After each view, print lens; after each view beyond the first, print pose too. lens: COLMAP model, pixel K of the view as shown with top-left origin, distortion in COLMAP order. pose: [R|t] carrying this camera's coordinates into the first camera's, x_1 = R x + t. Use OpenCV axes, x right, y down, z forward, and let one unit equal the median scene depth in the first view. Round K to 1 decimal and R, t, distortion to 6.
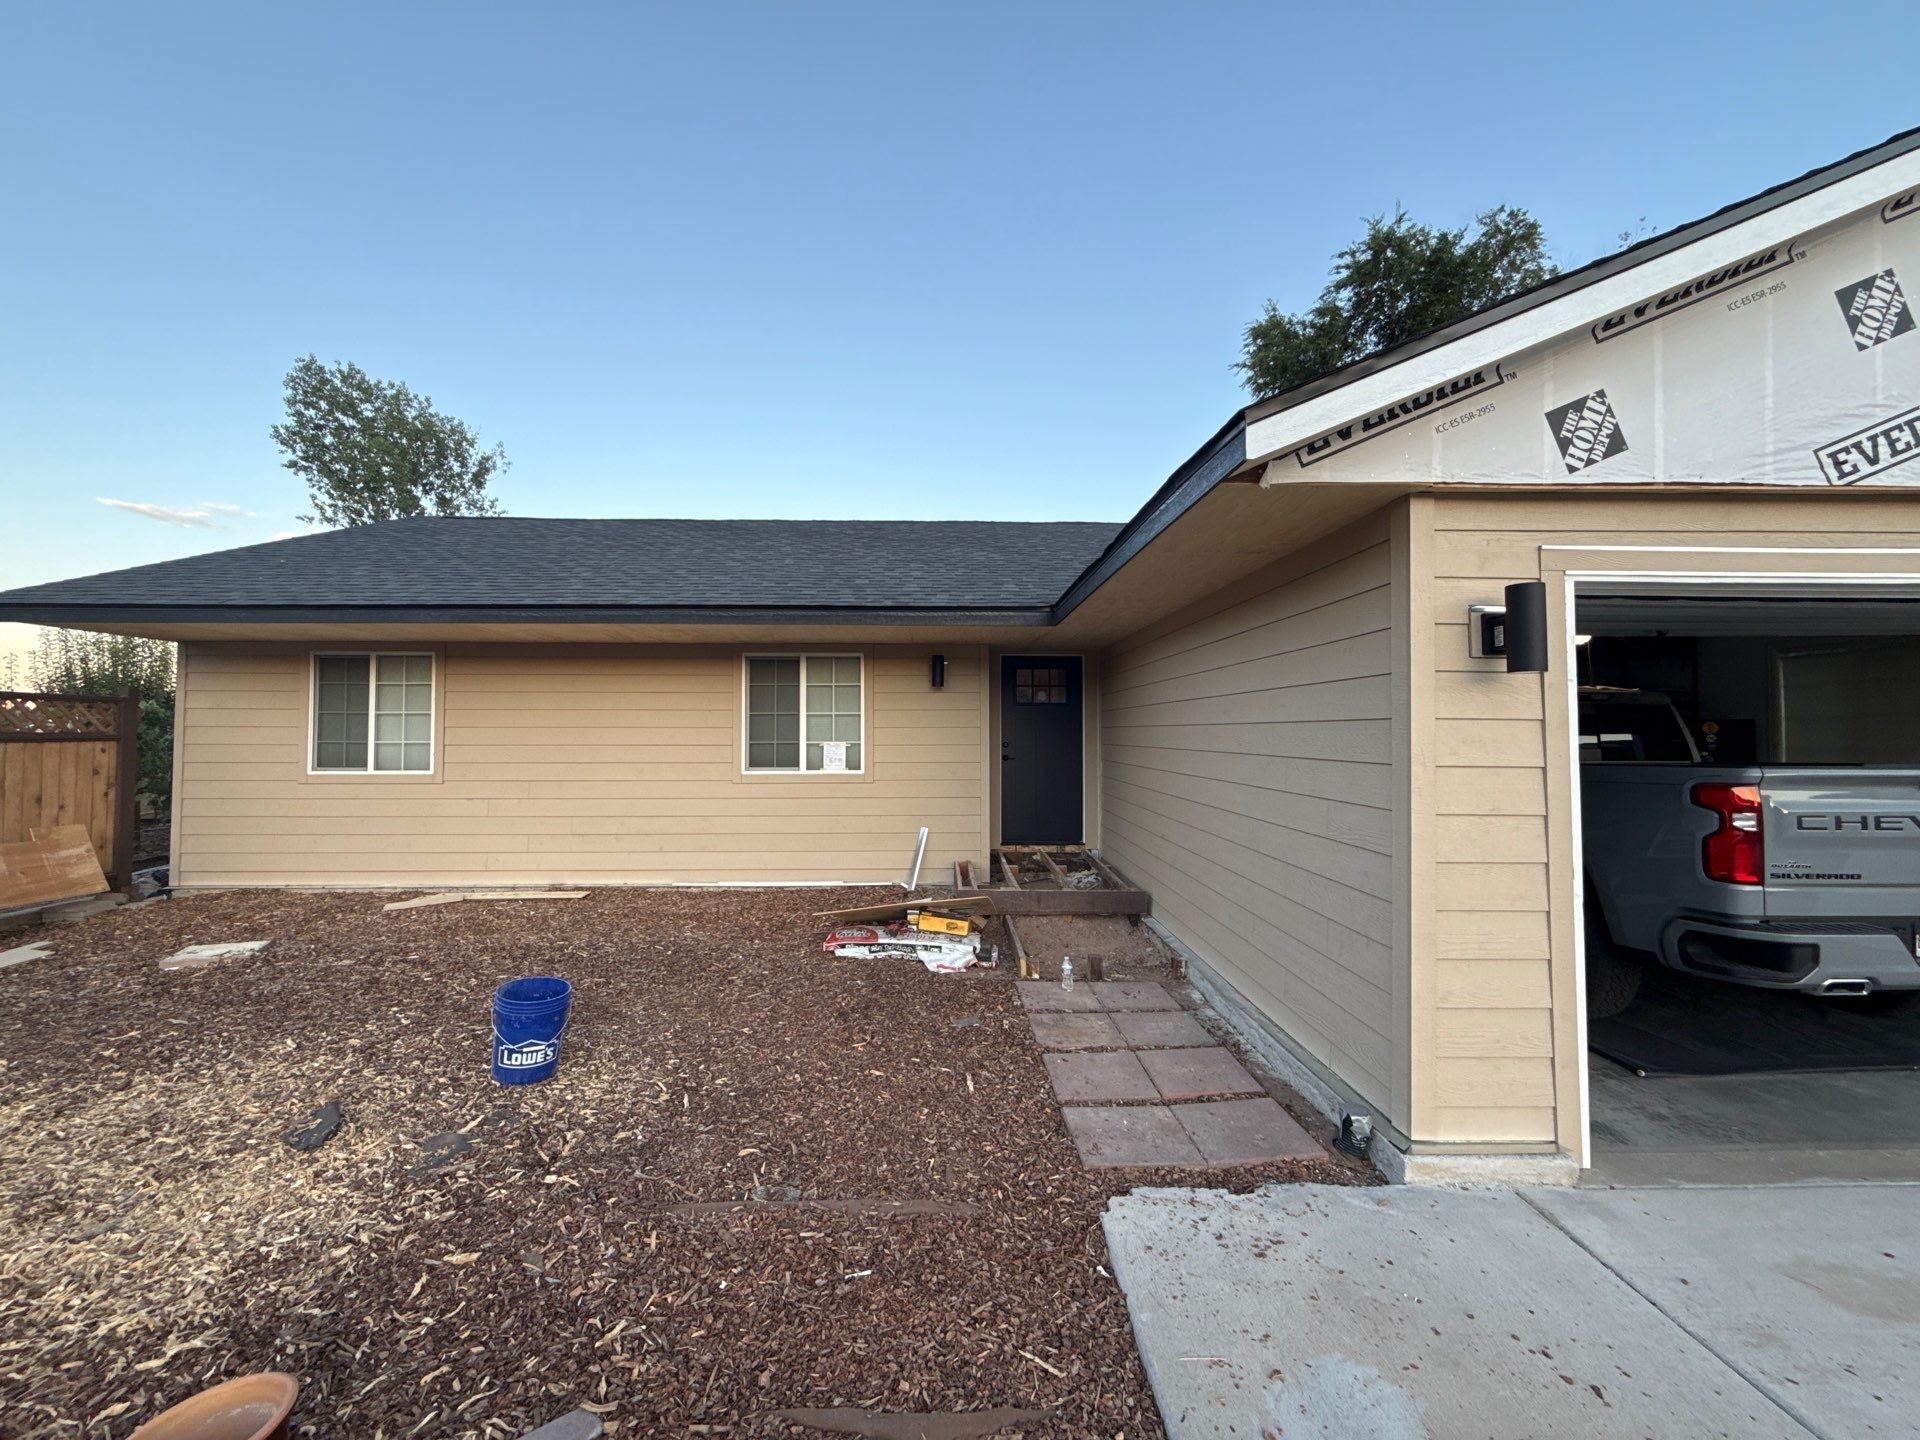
lens RADIAL K [[763.7, 0, 960.0], [0, 763.7, 720.0], [0, 0, 1]] dist [0.000066, 0.000240]
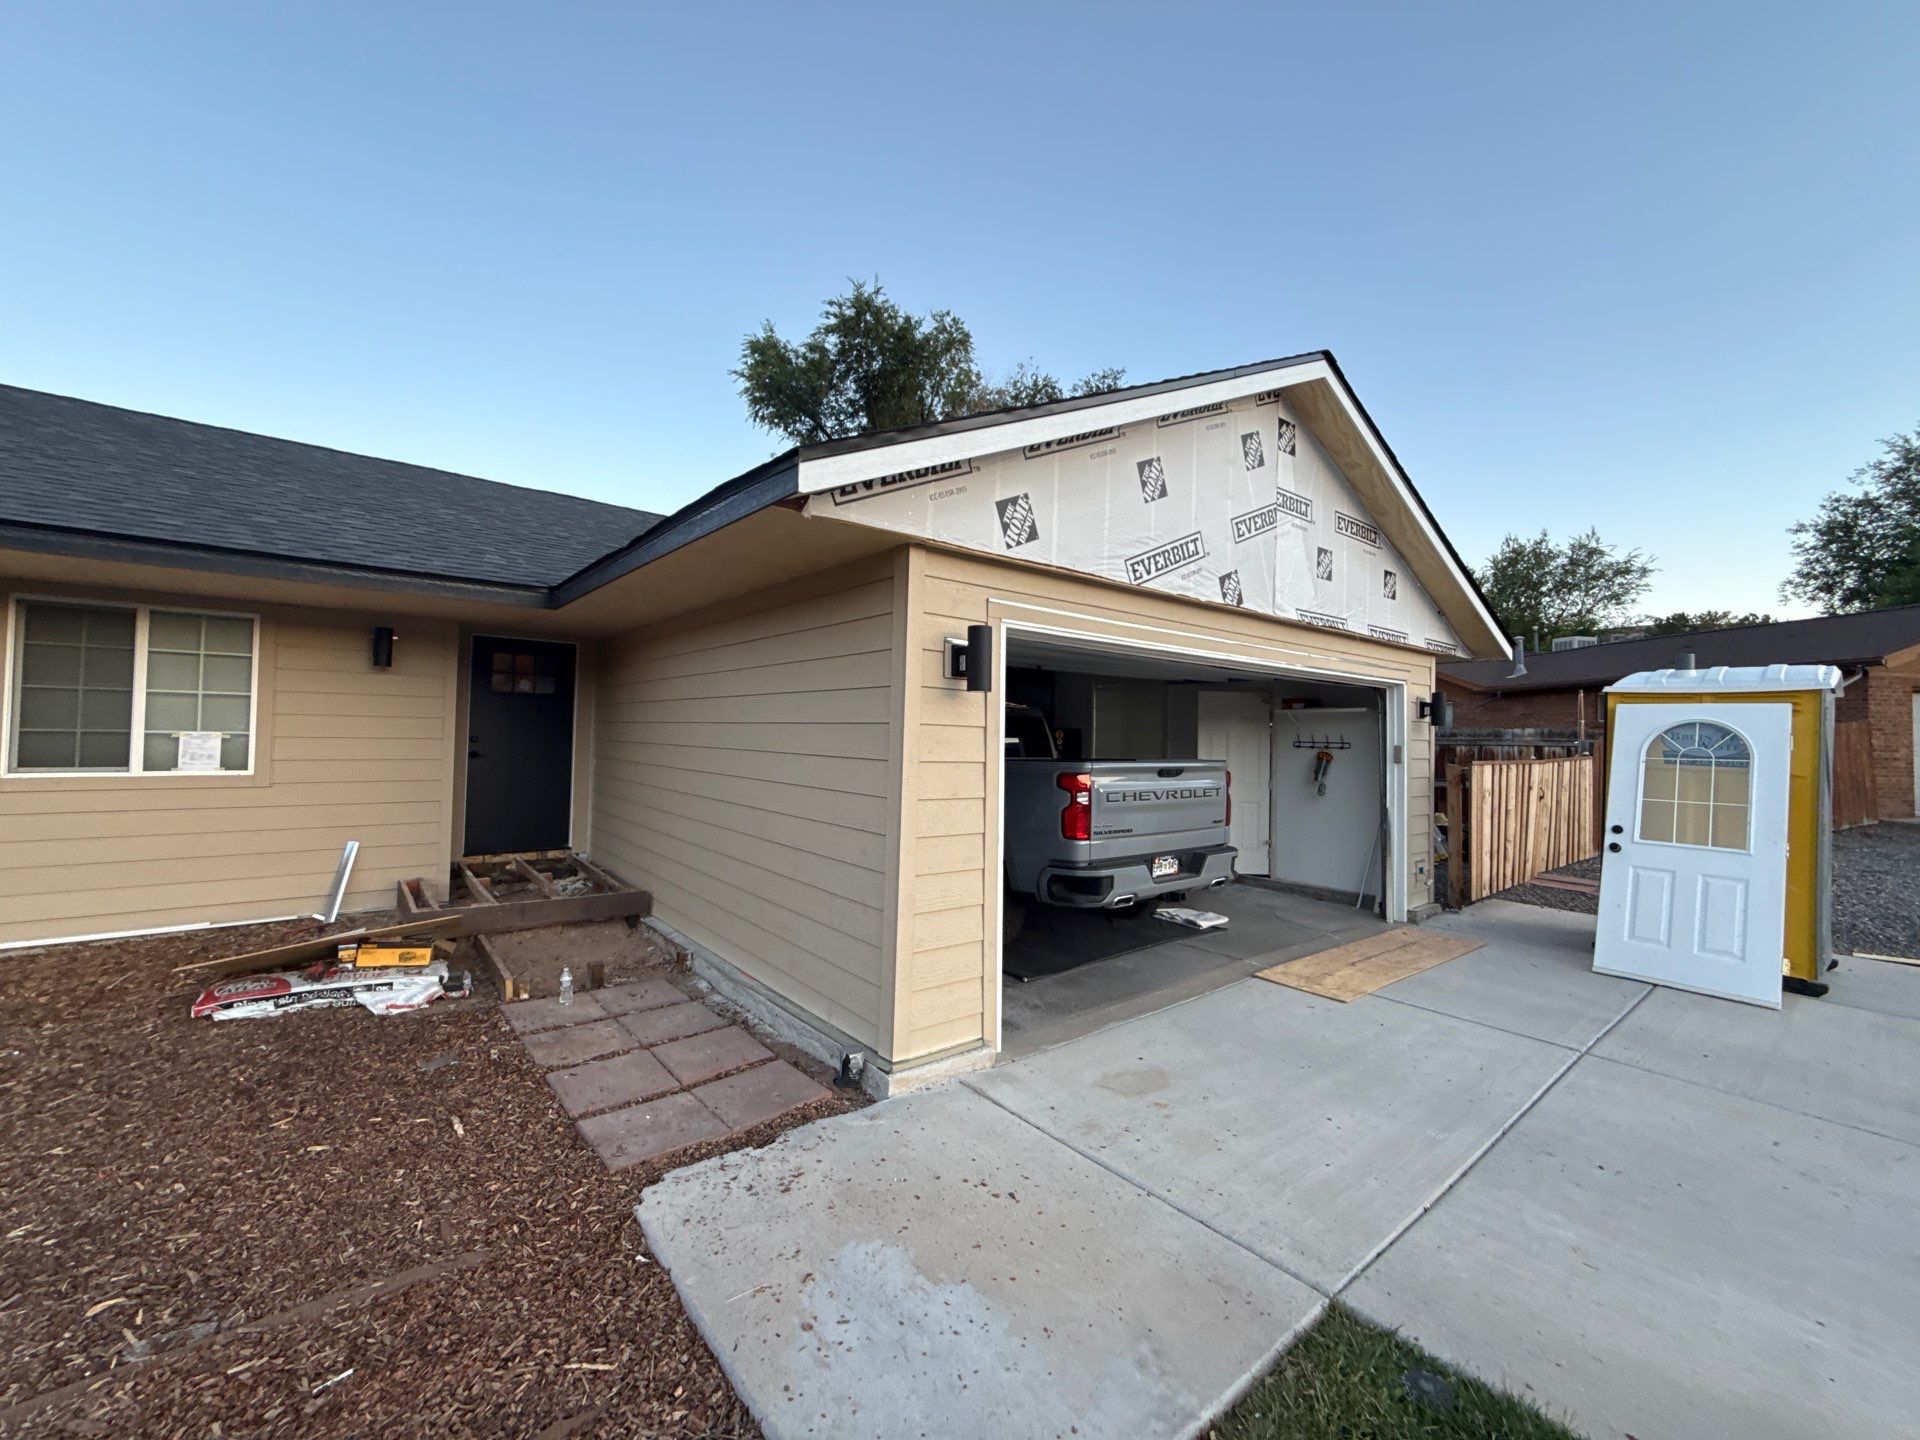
lens RADIAL K [[763.7, 0, 960.0], [0, 763.7, 720.0], [0, 0, 1]] dist [0.000066, 0.000240]
pose [[0.792057, 0.029842, 0.609717, -0.078057], [-0.032351, 0.999453, -0.006891, -0.001429], [-0.609589, -0.014267, 0.792589, -0.034911]]
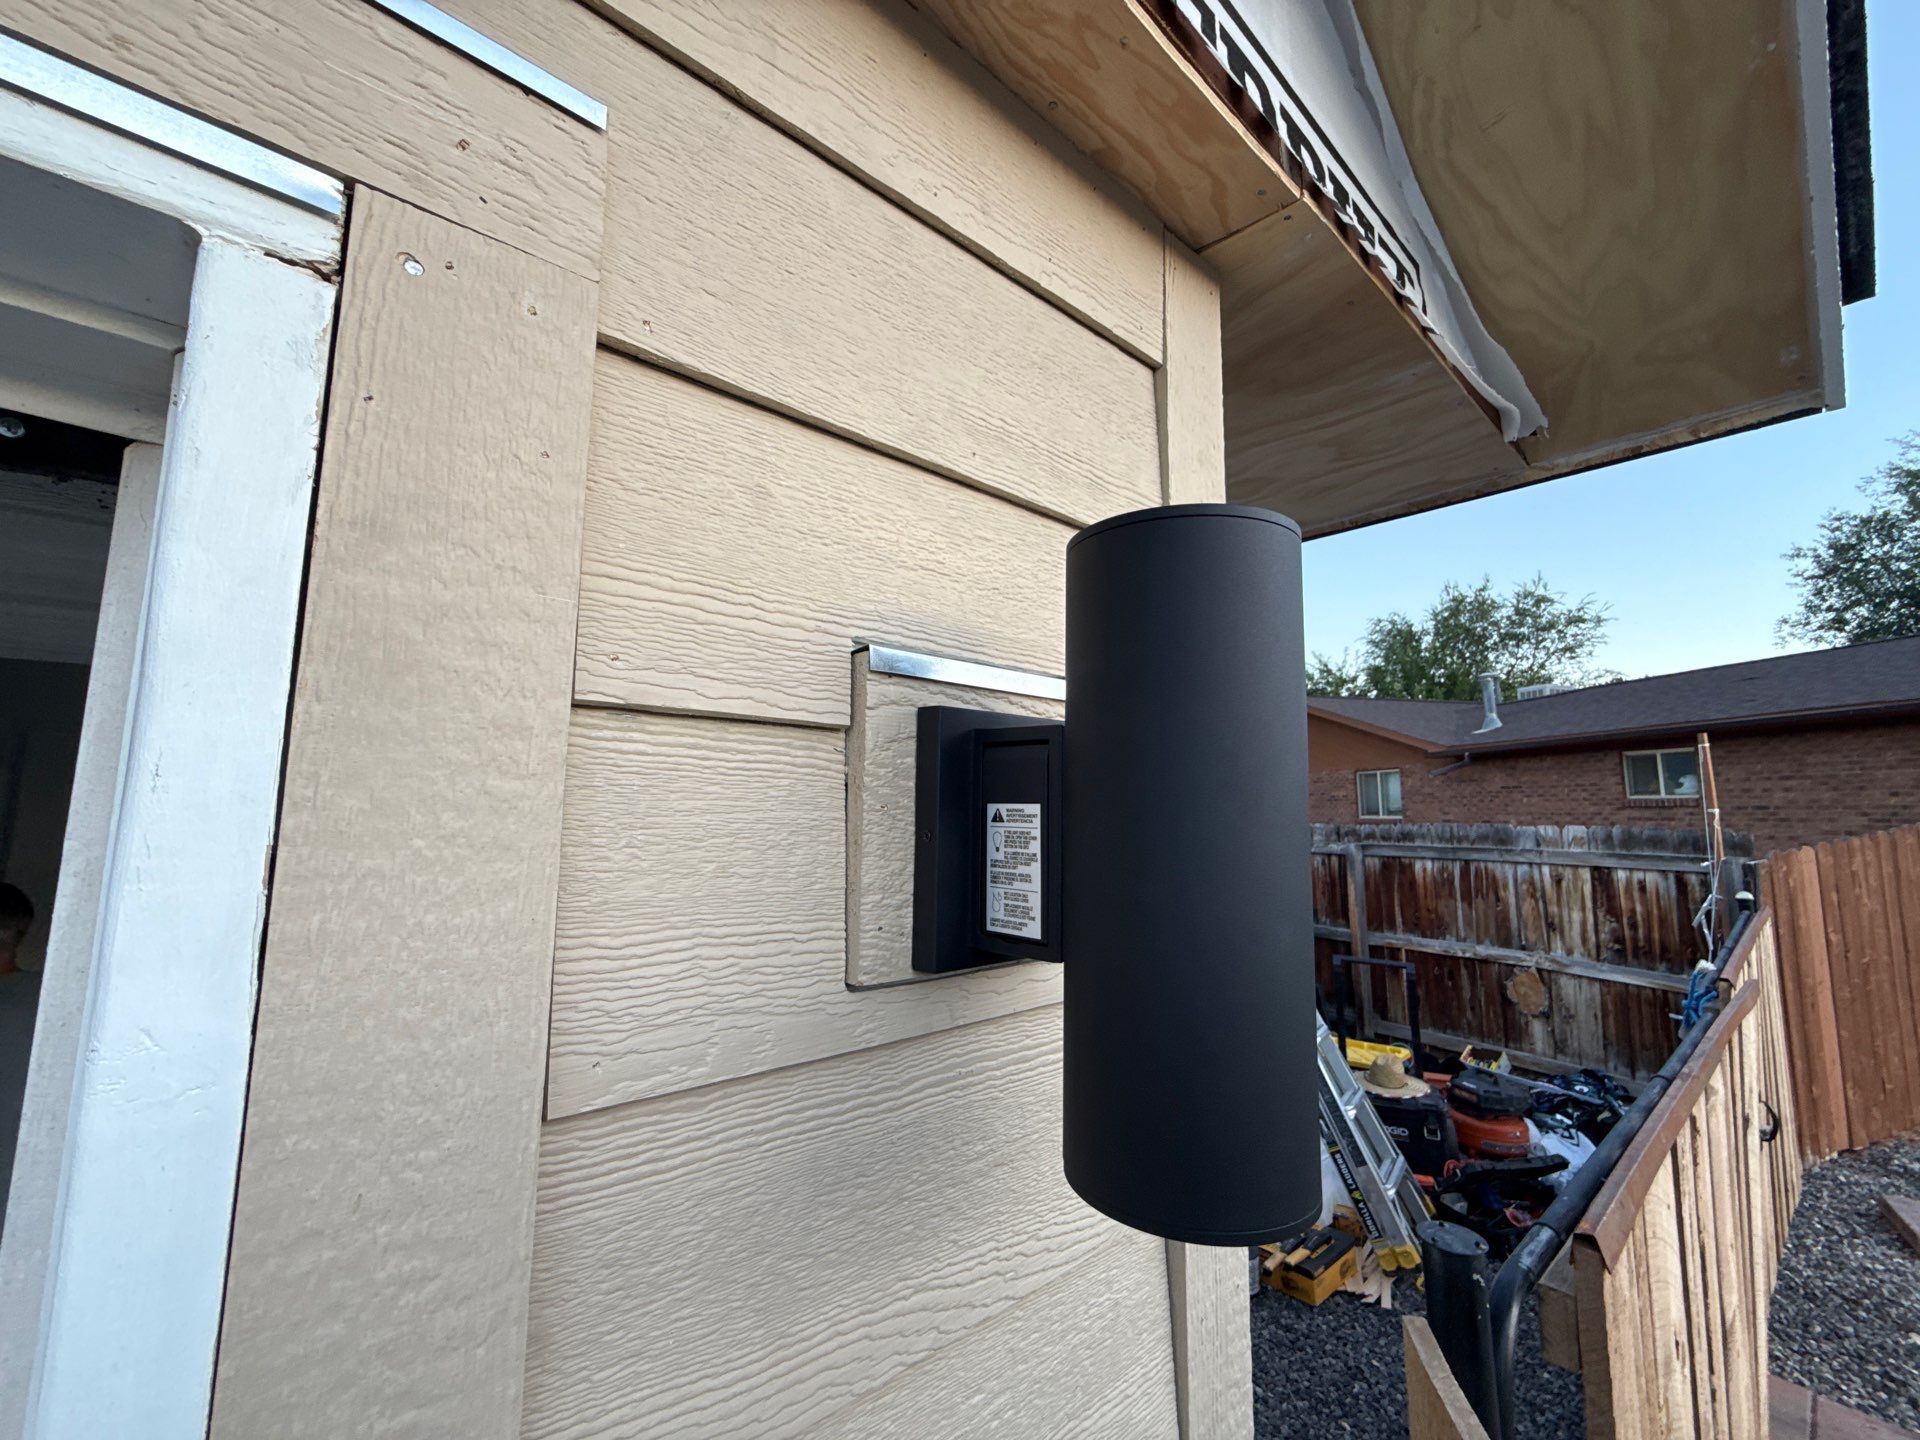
lens RADIAL K [[763.7, 0, 960.0], [0, 763.7, 720.0], [0, 0, 1]] dist [0.000066, 0.000240]
pose [[0.759345, 0.083919, 0.645254, 0.763123], [-0.021058, 0.994298, -0.104534, -0.036425], [-0.650347, 0.065789, 0.756783, 0.267371]]
